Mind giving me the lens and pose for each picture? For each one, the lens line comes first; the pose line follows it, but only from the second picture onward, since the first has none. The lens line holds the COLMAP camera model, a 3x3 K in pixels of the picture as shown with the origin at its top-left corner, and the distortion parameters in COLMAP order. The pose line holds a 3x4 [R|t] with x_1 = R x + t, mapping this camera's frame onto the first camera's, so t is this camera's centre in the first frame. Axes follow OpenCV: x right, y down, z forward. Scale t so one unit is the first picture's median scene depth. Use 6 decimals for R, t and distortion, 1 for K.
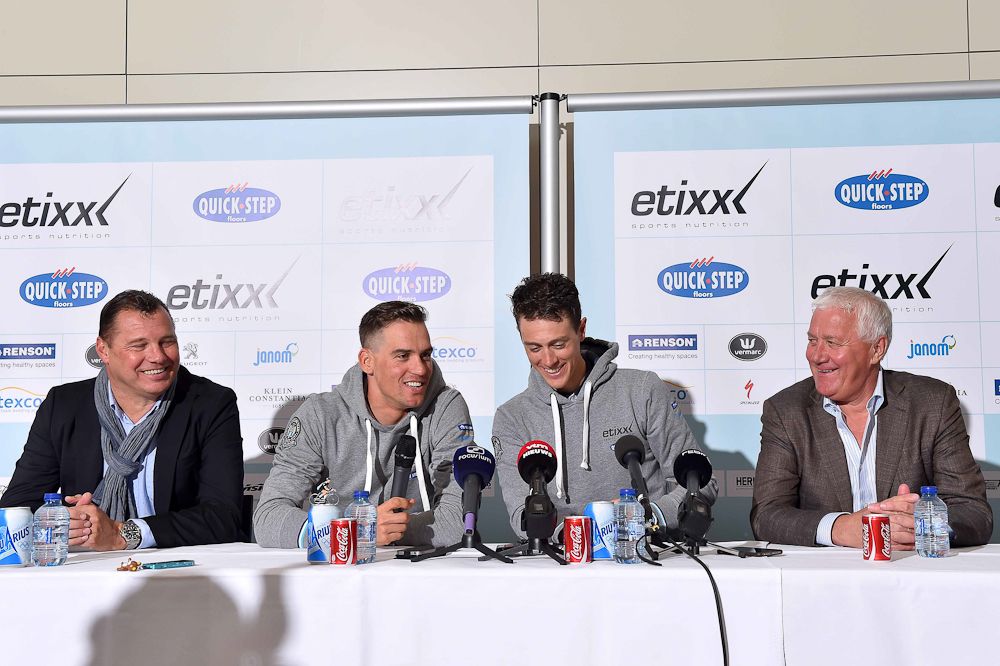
lens RADIAL K [[1276.3, 0, 537.3], [0, 1276.3, 304.6], [0, 0, 1]] dist [0.109400, 0.000000]
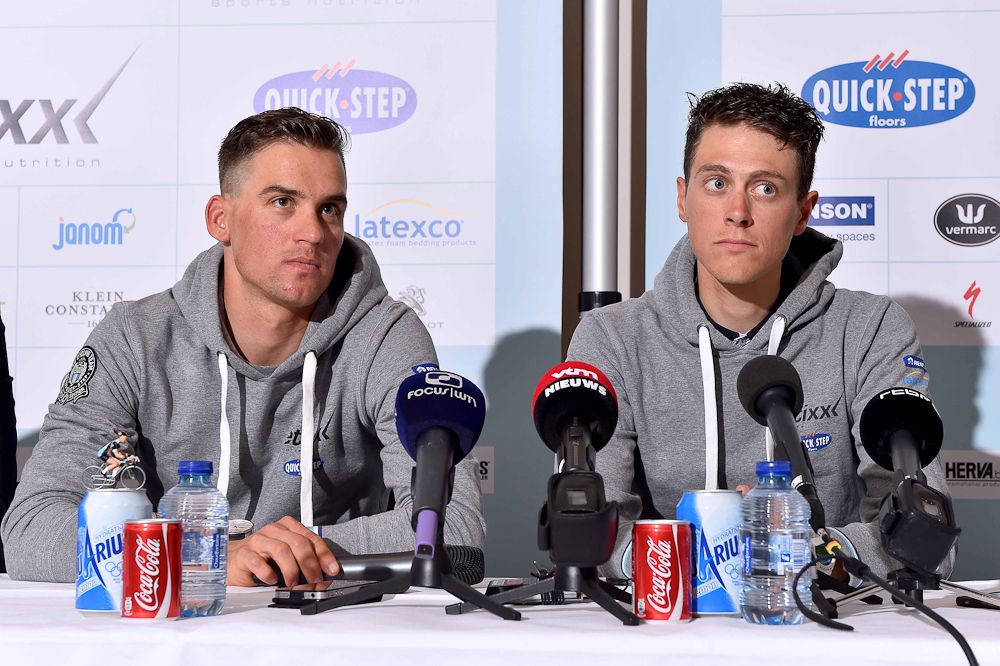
lens RADIAL K [[1904.7, 0, 523.9], [0, 1904.7, 295.3], [0, 0, 1]] dist [0.152236, 0.000000]
pose [[0.999634, 0.007817, -0.025899, -0.000605], [-0.006908, 0.999363, 0.035010, 0.037990], [0.026156, -0.034819, 0.999051, 0.197236]]
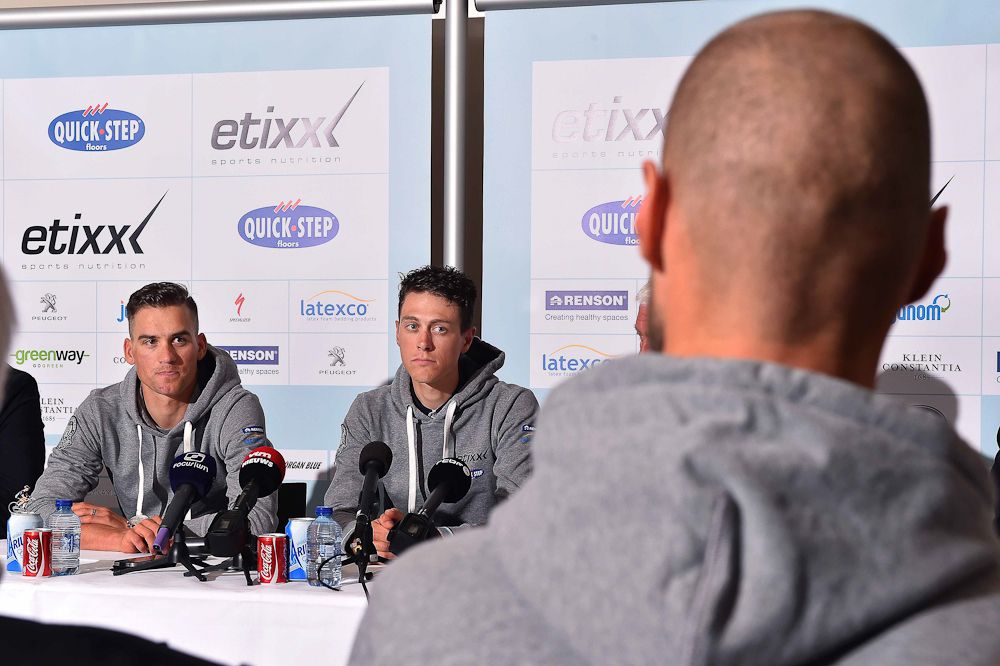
lens RADIAL K [[1904.7, 0, 505.0], [0, 1904.7, 325.1], [0, 0, 1]] dist [0.152236, 0.000000]
pose [[0.979839, 0.011482, -0.199459, 0.292222], [0.008643, 0.994977, 0.099733, -0.076729], [0.199602, -0.099446, 0.974818, -0.192926]]
